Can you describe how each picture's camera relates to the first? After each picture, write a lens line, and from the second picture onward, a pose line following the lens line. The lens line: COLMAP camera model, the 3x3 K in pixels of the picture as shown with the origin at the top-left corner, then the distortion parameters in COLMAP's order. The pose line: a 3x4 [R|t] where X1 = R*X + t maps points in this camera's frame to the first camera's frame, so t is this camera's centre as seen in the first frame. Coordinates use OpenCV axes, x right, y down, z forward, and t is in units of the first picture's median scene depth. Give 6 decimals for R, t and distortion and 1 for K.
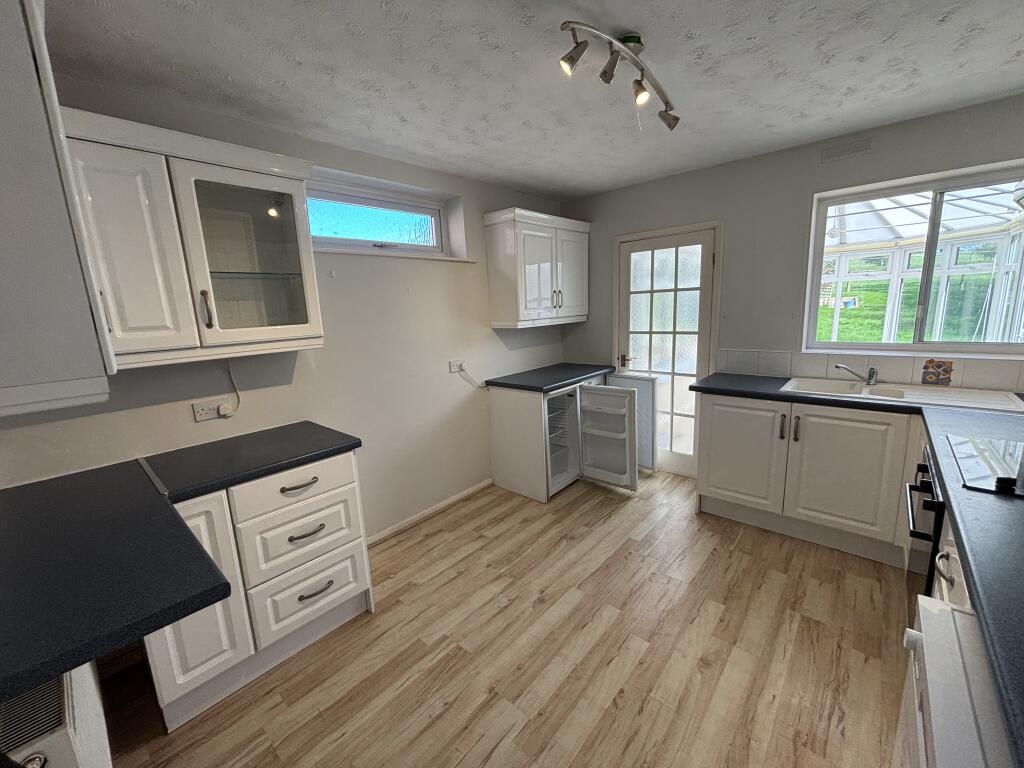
lens RADIAL K [[413.7, 0, 514.7], [0, 413.7, 385.6], [0, 0, 1]] dist [-0.001896, -0.002190]
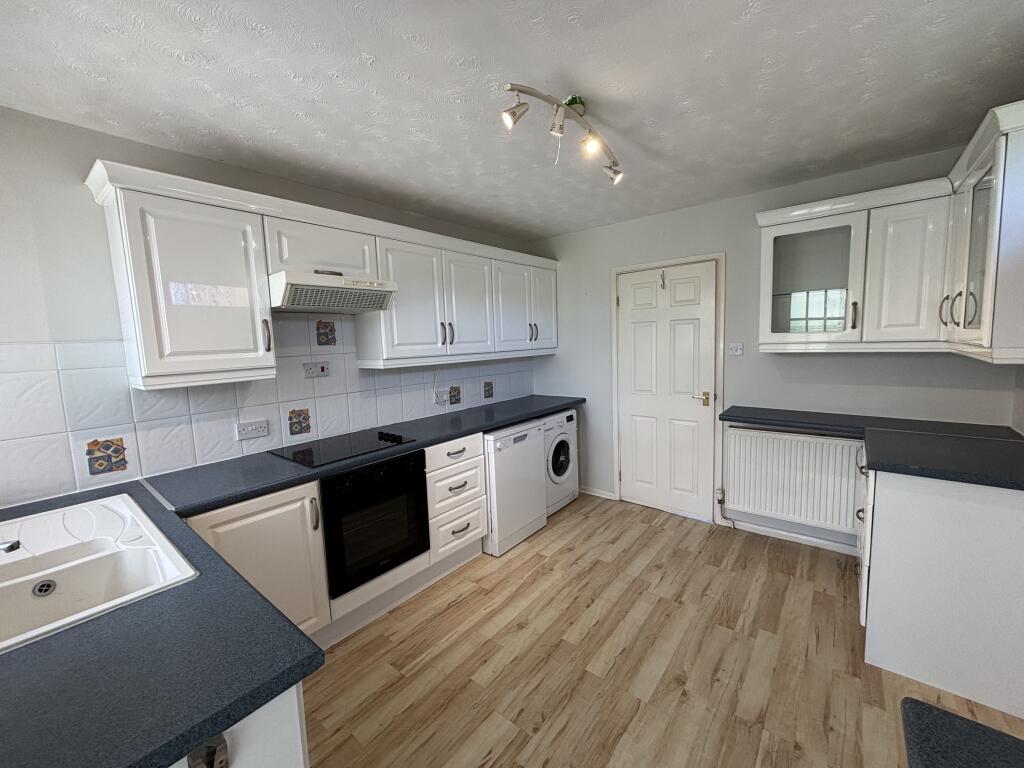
lens RADIAL K [[413.7, 0, 508.6], [0, 413.7, 383.3], [0, 0, 1]] dist [-0.001896, -0.002190]
pose [[-0.996141, 0.085974, -0.017624, 0.442100], [0.077261, 0.954341, 0.288556, -0.381412], [0.041627, 0.286081, -0.957301, 1.920967]]
